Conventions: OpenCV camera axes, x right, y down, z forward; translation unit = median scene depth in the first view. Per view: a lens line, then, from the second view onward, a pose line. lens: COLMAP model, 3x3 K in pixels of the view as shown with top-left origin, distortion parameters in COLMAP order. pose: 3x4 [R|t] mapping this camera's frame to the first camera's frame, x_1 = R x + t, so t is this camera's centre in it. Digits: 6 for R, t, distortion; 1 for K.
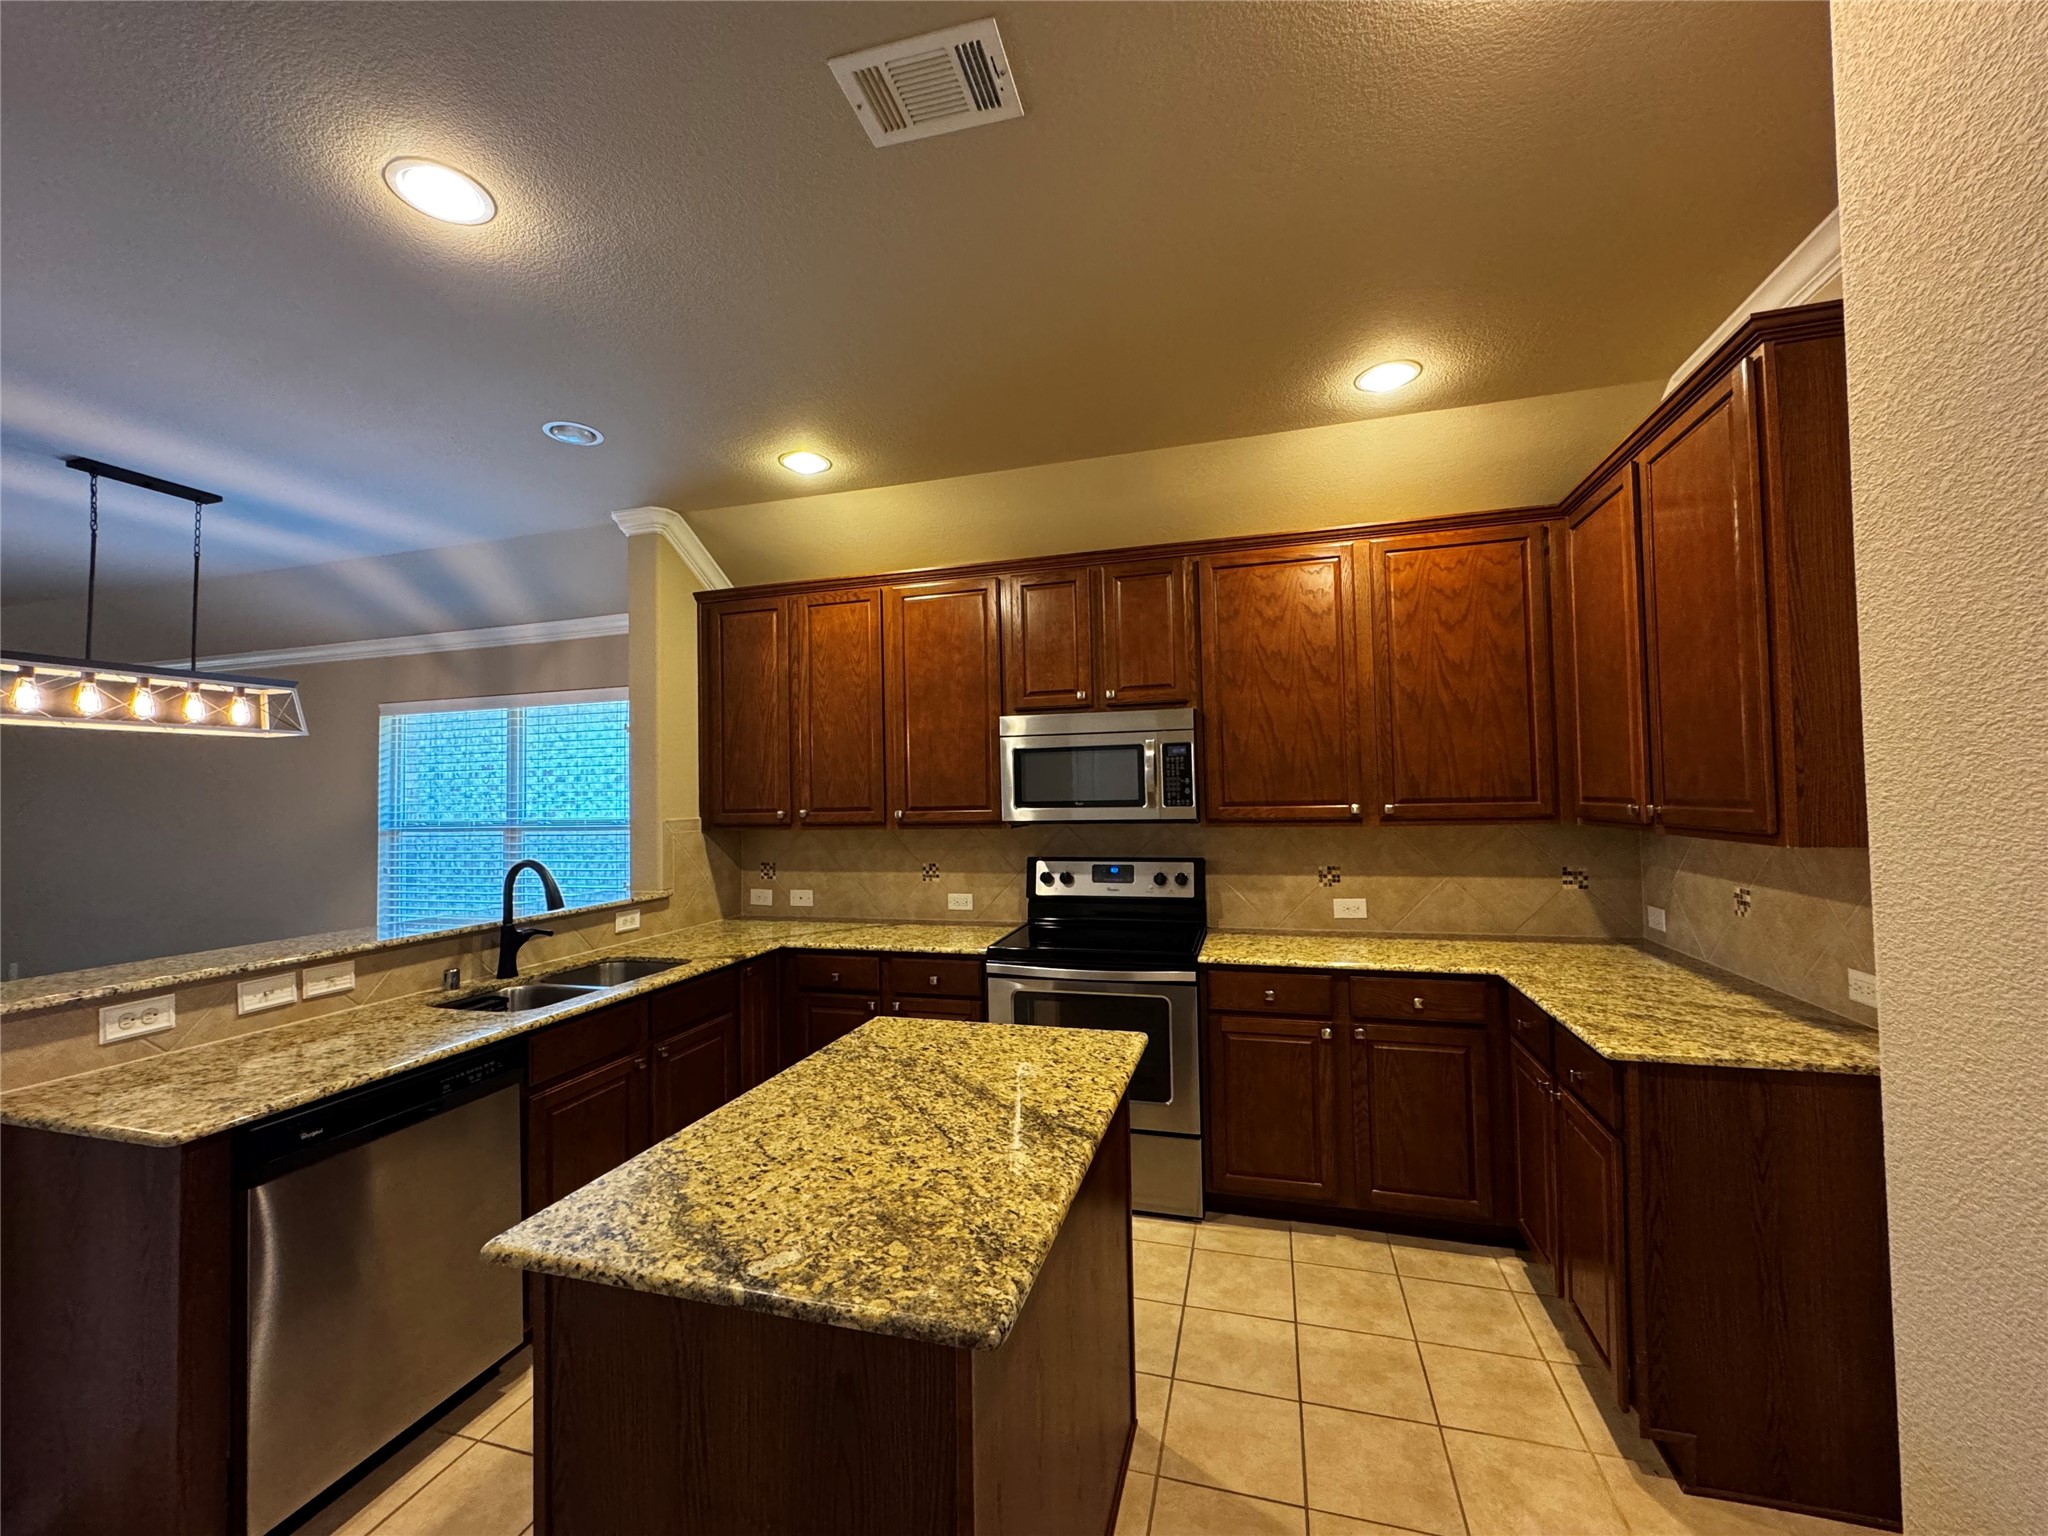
lens RADIAL K [[814.8, 0, 1025.5], [0, 814.8, 764.8], [0, 0, 1]] dist [-0.002375, 0.000300]
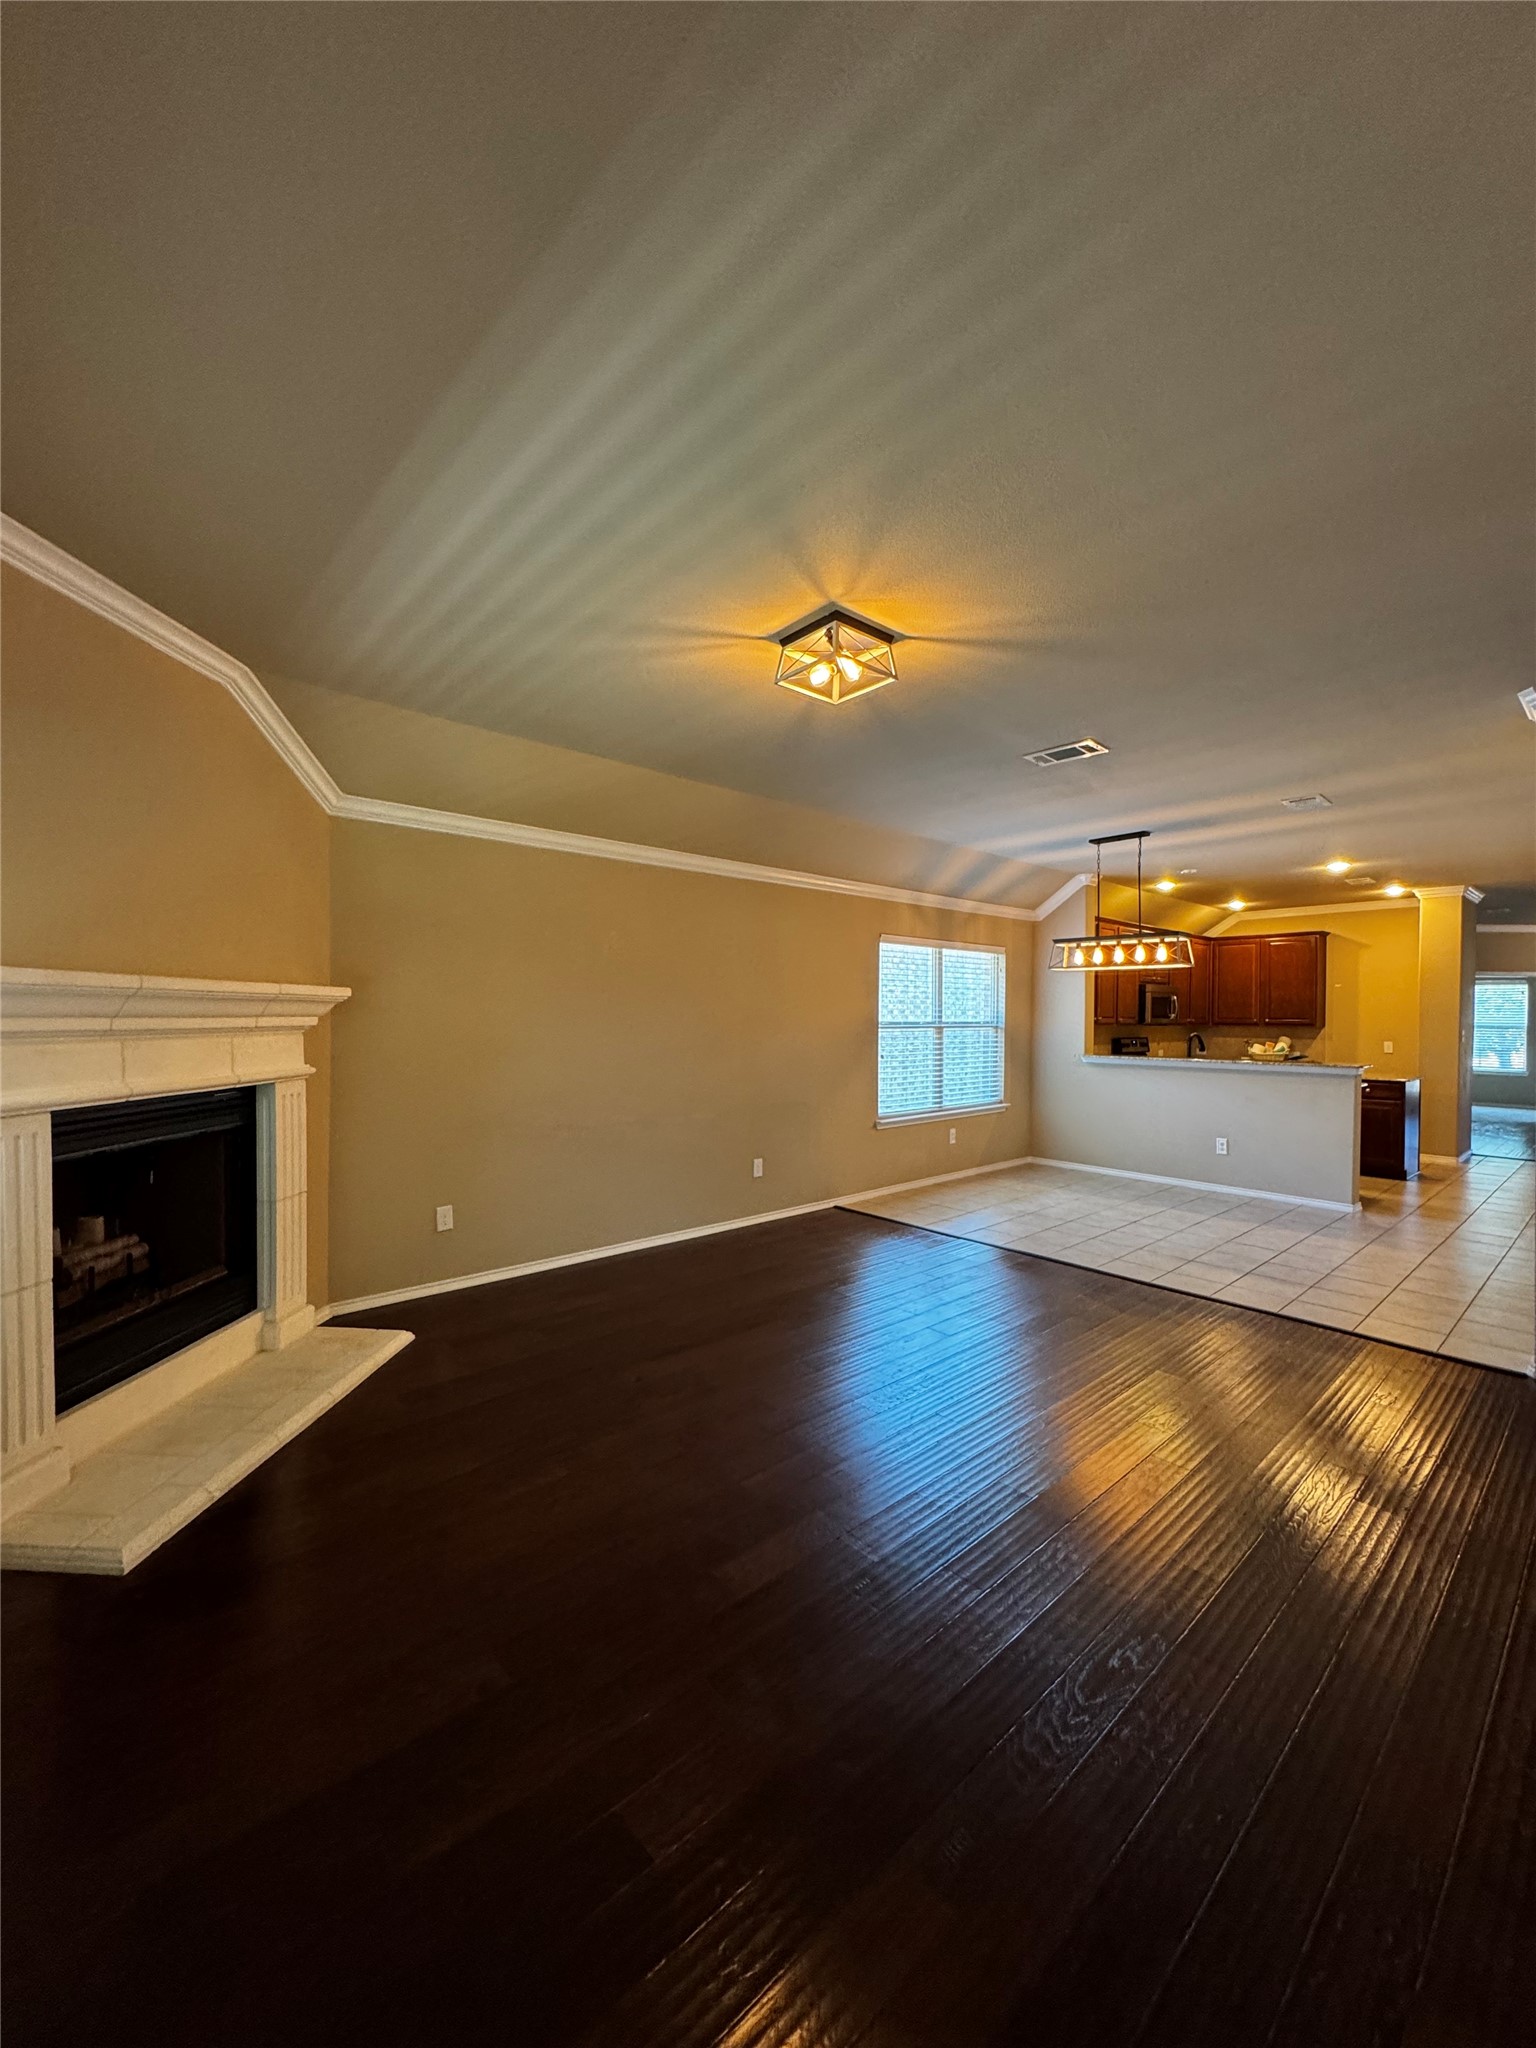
lens RADIAL K [[814.8, 0, 769.6], [0, 814.8, 1025.1], [0, 0, 1]] dist [-0.002375, 0.000300]
pose [[0.526152, 0.009947, 0.850332, -3.300776], [-0.047962, 0.998687, 0.017995, 0.097176], [-0.849037, -0.050251, 0.525939, 0.701976]]
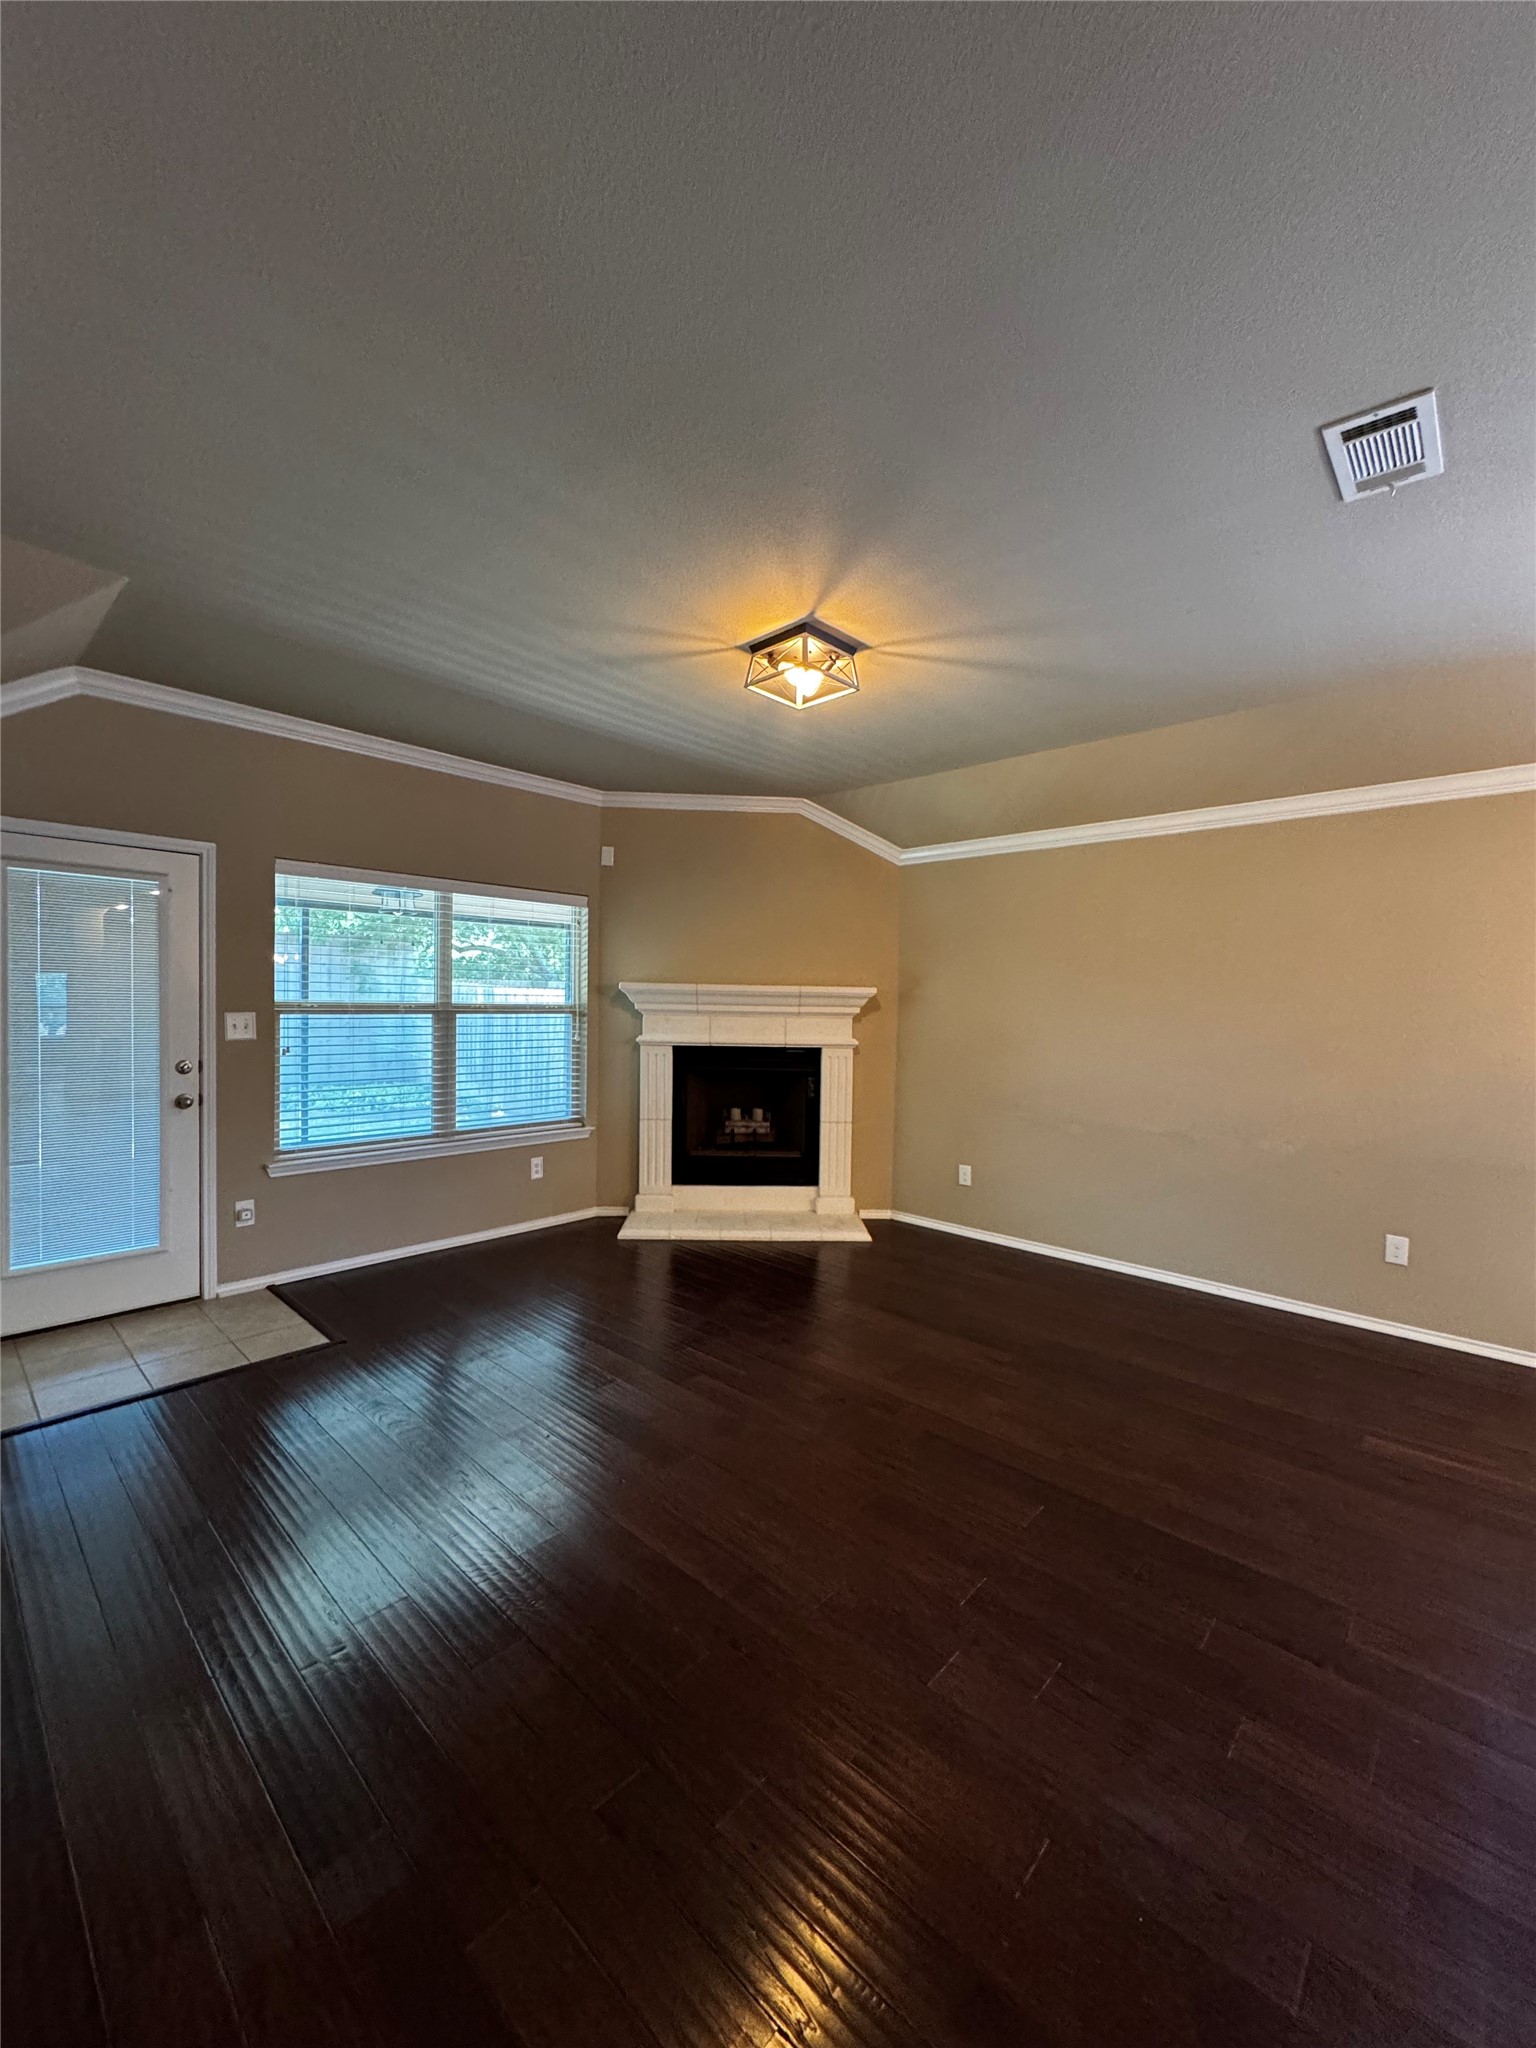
lens RADIAL K [[834.7, 0, 797.5], [0, 834.7, 1026.1], [0, 0, 1]] dist [-0.001748, 0.000010]
pose [[0.899228, 0.046378, -0.435016, -1.945235], [-0.017442, 0.997375, 0.070277, 0.052035], [0.437133, -0.055607, 0.897676, 0.182430]]
